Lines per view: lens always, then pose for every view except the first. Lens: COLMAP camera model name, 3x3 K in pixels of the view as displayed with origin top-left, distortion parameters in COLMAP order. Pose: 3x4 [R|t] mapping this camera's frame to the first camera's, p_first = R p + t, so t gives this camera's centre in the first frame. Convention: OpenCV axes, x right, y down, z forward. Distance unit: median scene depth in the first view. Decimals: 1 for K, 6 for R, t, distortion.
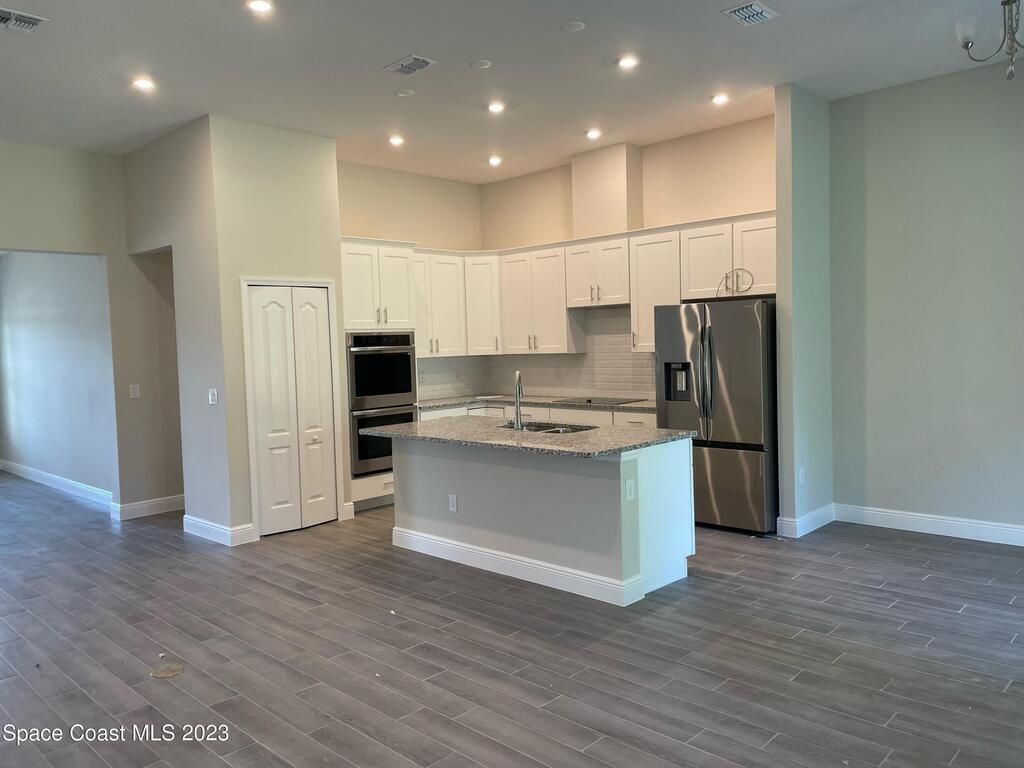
lens RADIAL K [[775.4, 0, 508.1], [0, 775.4, 386.5], [0, 0, 1]] dist [0.047514, -0.043769]
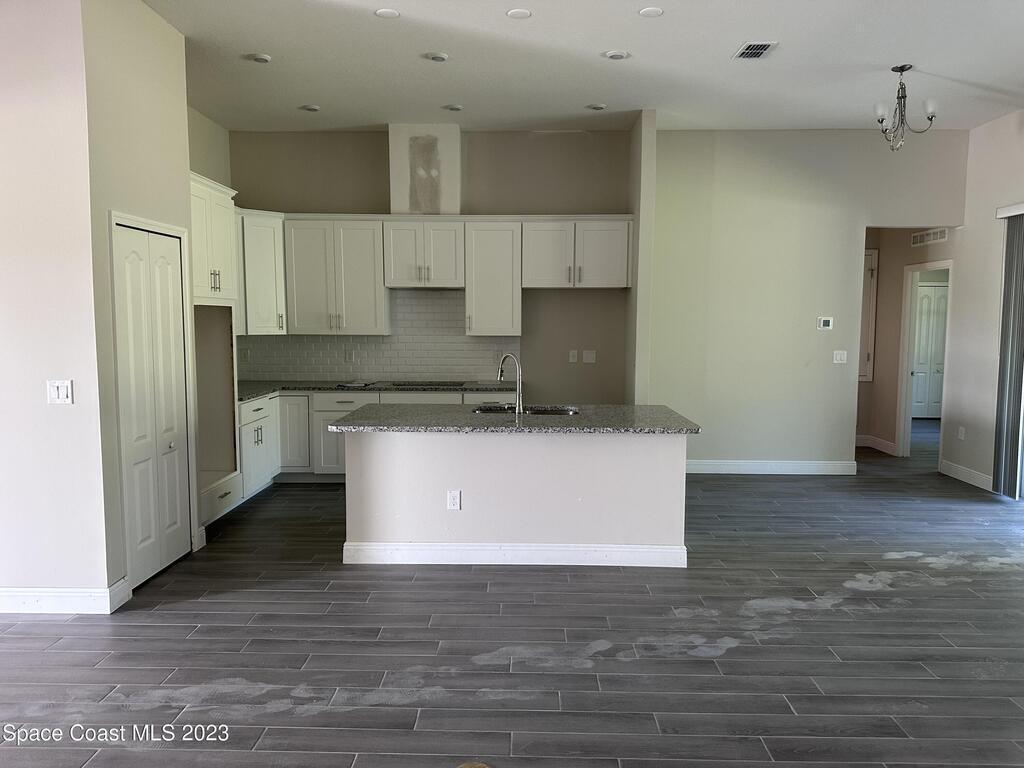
lens RADIAL K [[726.2, 0, 512.9], [0, 726.2, 378.6], [0, 0, 1]] dist [0.058858, -0.074088]
pose [[0.727888, -0.022259, 0.685335, -0.516785], [0.015791, 0.999752, 0.015700, -0.000950], [-0.685514, -0.000606, 0.728059, 0.302719]]
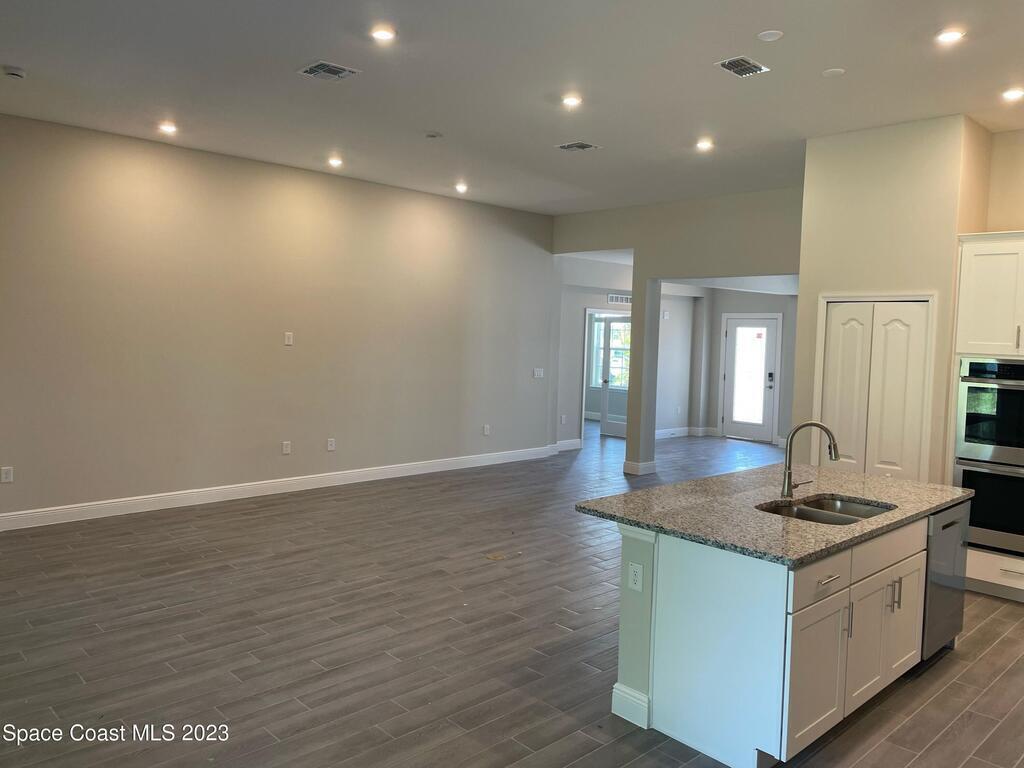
lens RADIAL K [[775.4, 0, 506.6], [0, 775.4, 377.2], [0, 0, 1]] dist [0.047514, -0.043769]
pose [[-0.047275, 0.095731, -0.994284, 0.664314], [-0.093214, 0.990631, 0.099811, -0.095032], [0.994523, 0.097400, -0.037908, 0.635715]]
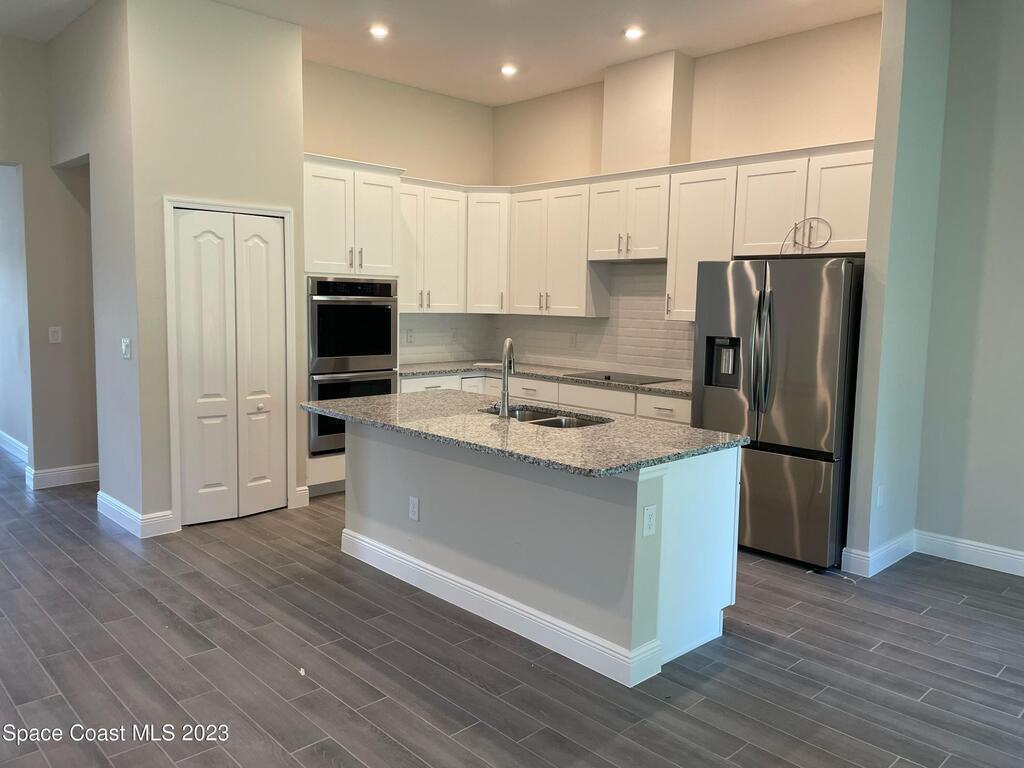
lens RADIAL K [[775.4, 0, 508.4], [0, 775.4, 381.9], [0, 0, 1]] dist [0.047514, -0.043769]
pose [[0.997794, 0.056342, -0.035104, 0.035219], [-0.054570, 0.997280, 0.049547, -0.013144], [0.037800, -0.047522, 0.998155, 0.223455]]
